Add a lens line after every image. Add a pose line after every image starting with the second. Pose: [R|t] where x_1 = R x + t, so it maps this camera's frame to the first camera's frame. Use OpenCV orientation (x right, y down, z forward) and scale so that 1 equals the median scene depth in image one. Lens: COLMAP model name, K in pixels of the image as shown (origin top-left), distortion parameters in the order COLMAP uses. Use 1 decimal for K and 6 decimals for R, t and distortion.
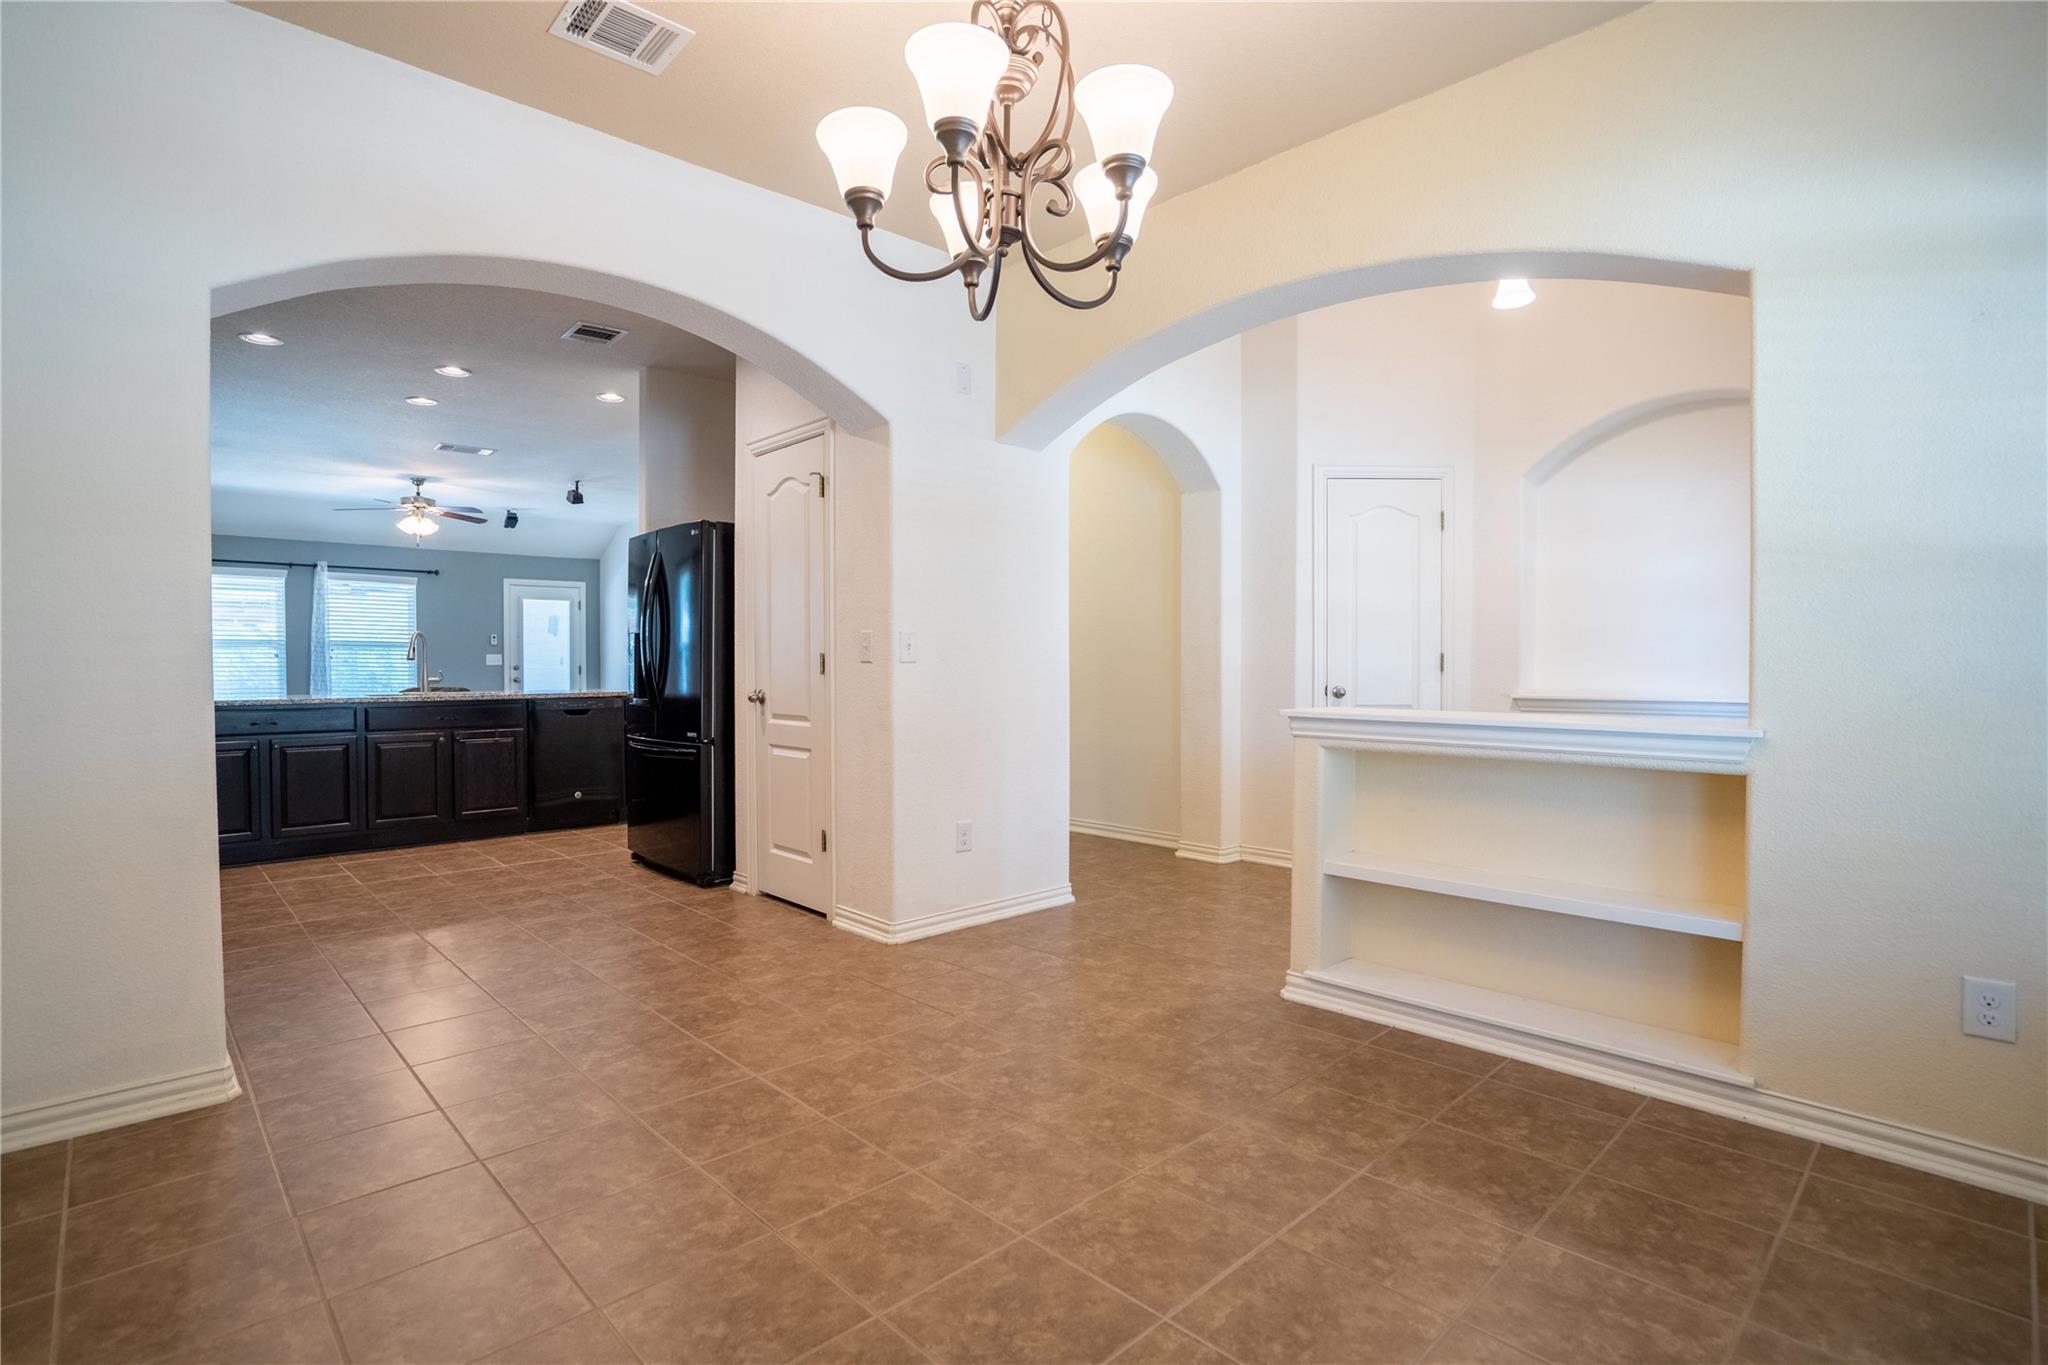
lens RADIAL K [[980.4, 0, 1018.3], [0, 980.4, 677.0], [0, 0, 1]] dist [-0.053261, 0.023255]
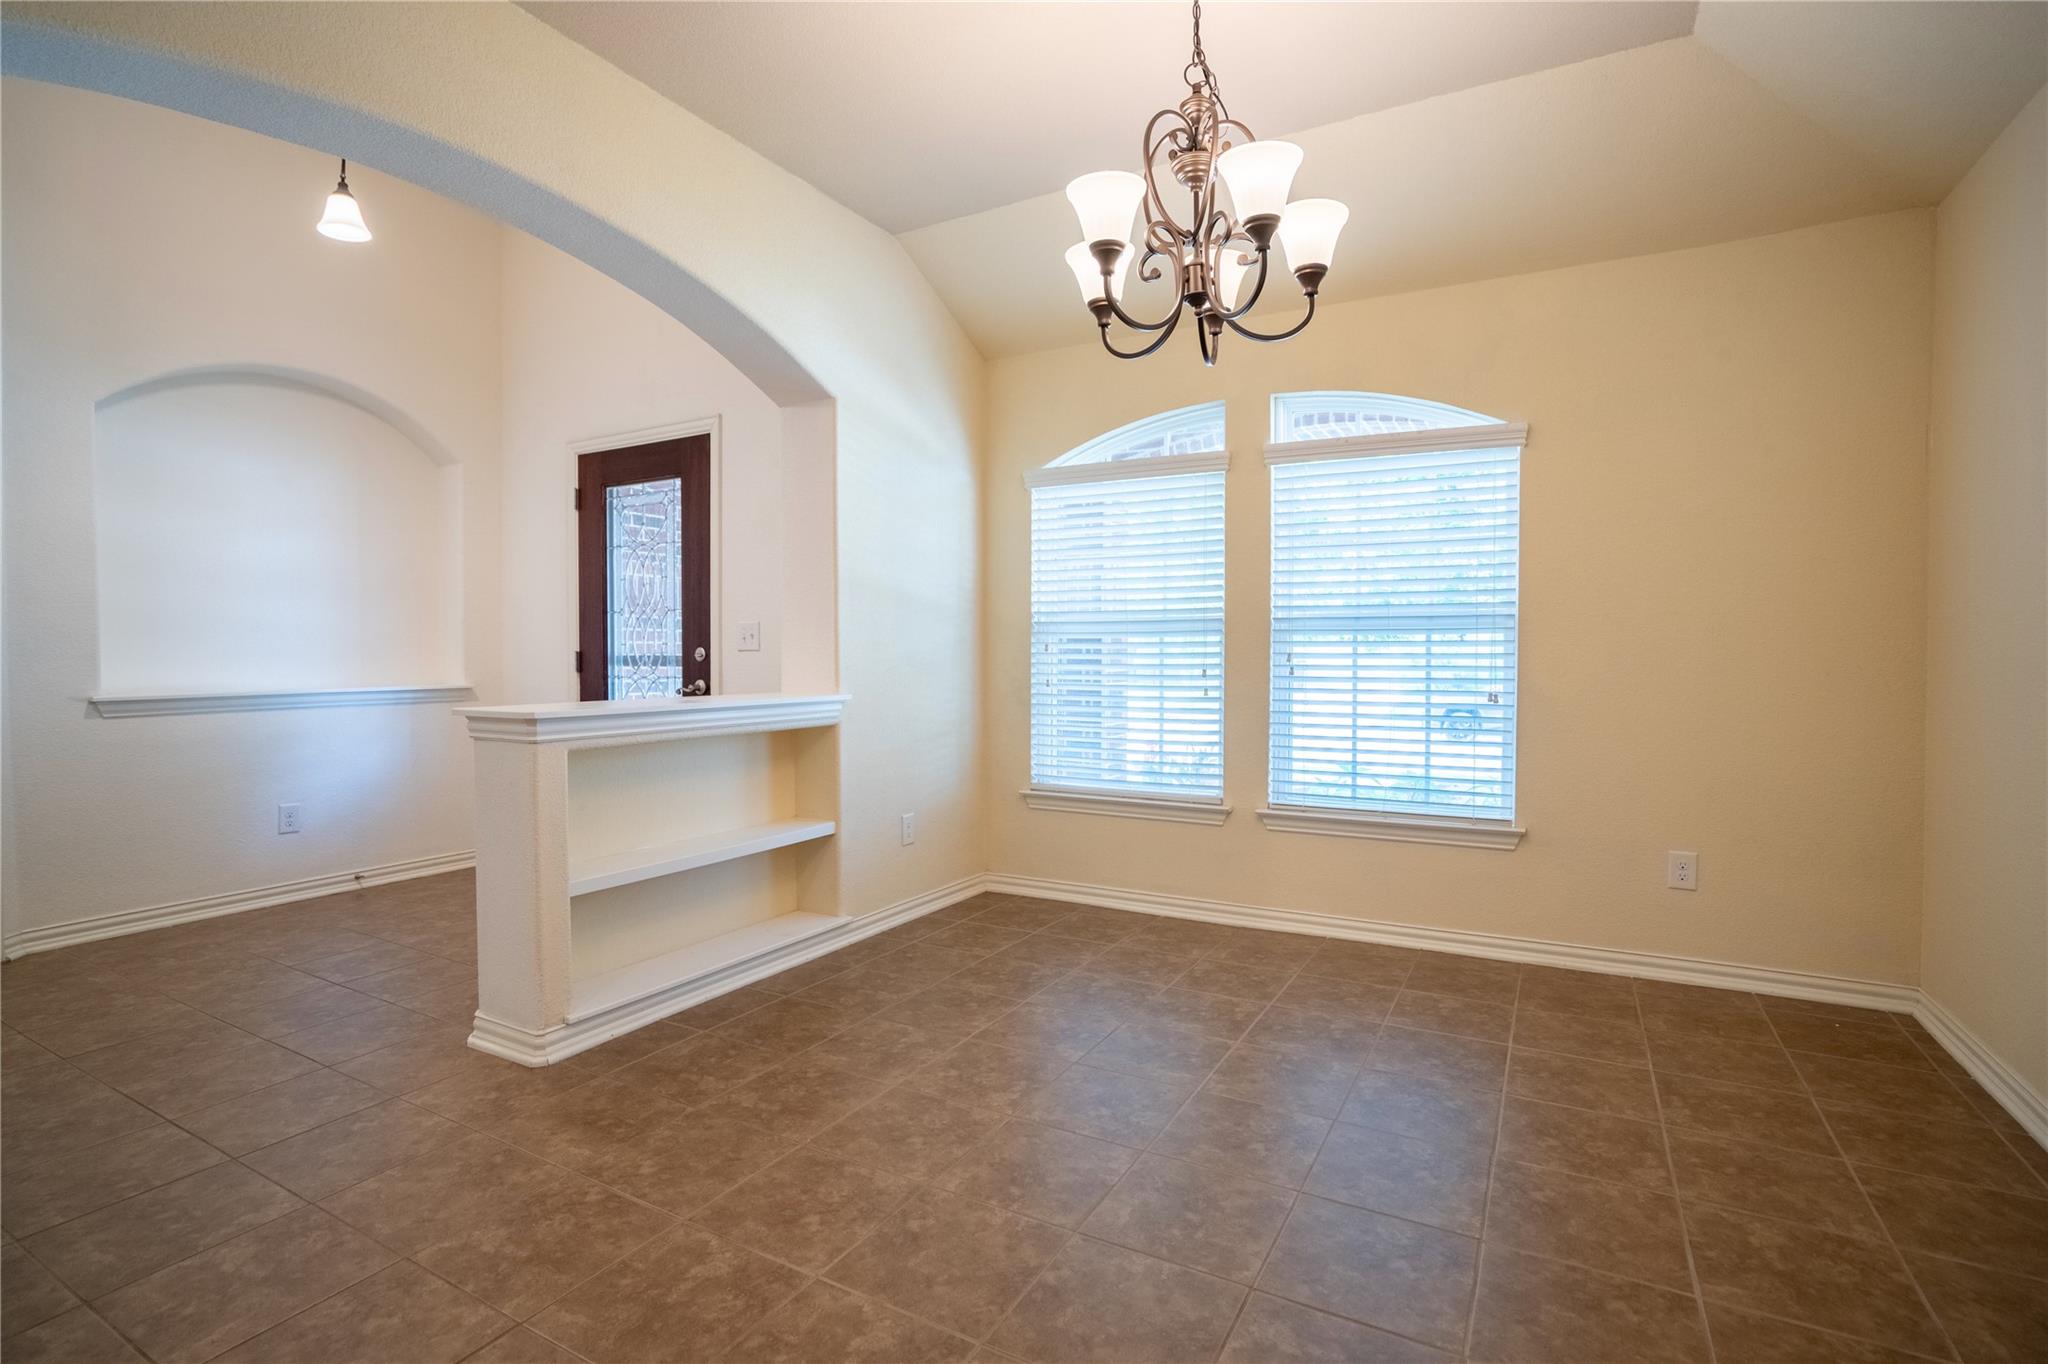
lens RADIAL K [[961.0, 0, 1037.3], [0, 961.0, 680.8], [0, 0, 1]] dist [-0.067756, 0.032137]
pose [[-0.297876, -0.024338, 0.954294, -0.853516], [0.012168, 0.999497, 0.029289, -0.010093], [-0.954527, 0.020336, -0.297430, 1.217805]]
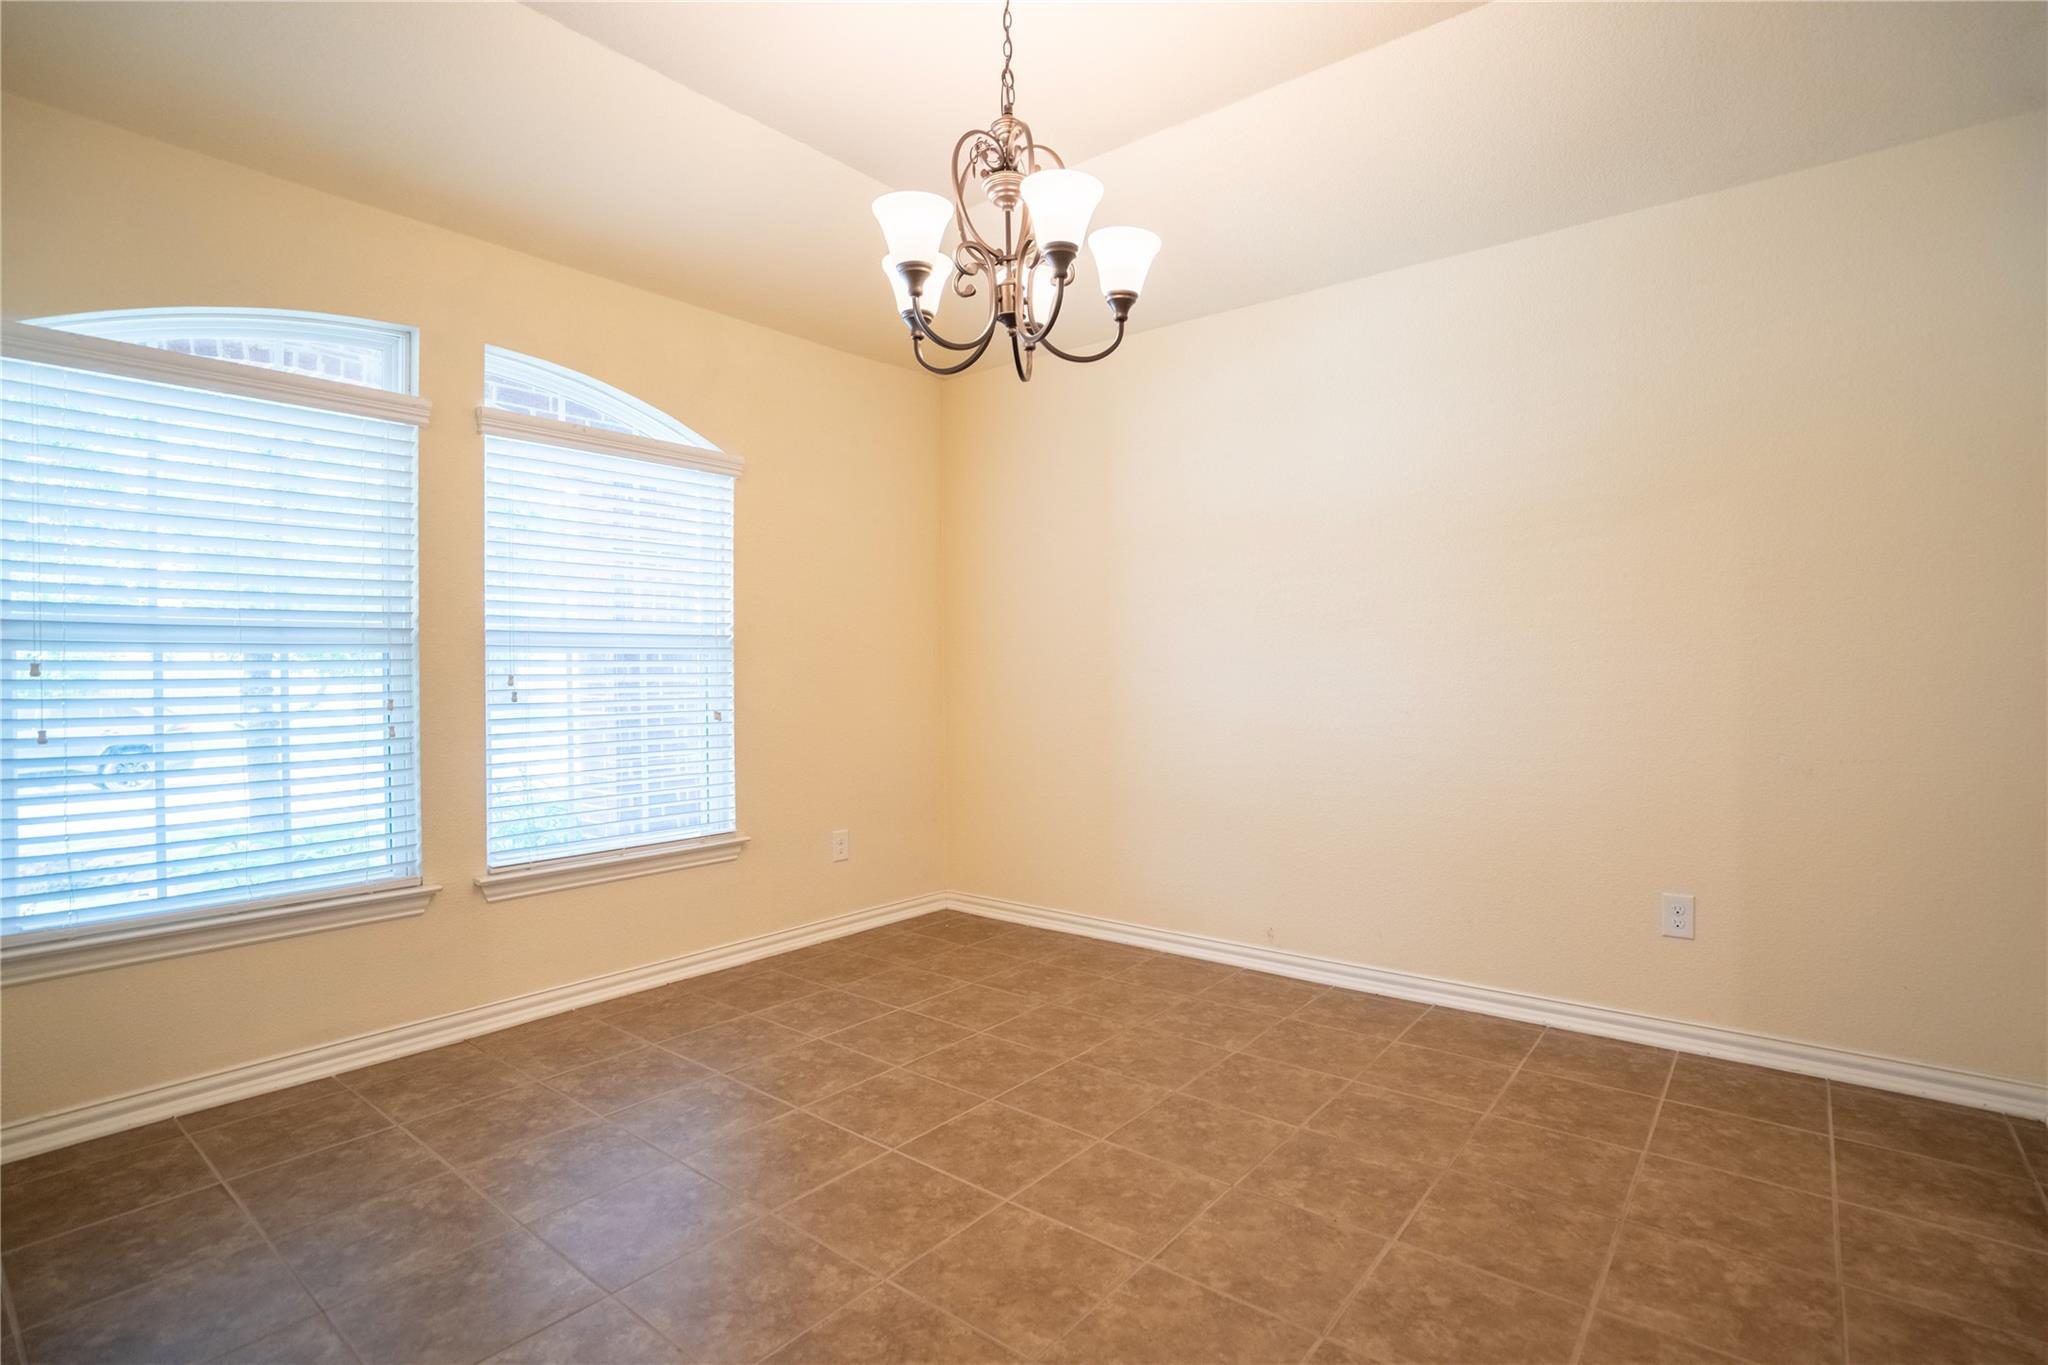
lens RADIAL K [[980.4, 0, 1018.3], [0, 980.4, 677.0], [0, 0, 1]] dist [-0.053261, 0.023255]
pose [[-0.992596, 0.007720, -0.121219, 0.100300], [0.005248, 0.999772, 0.020703, -0.025130], [0.121351, 0.019914, -0.992410, 1.744198]]
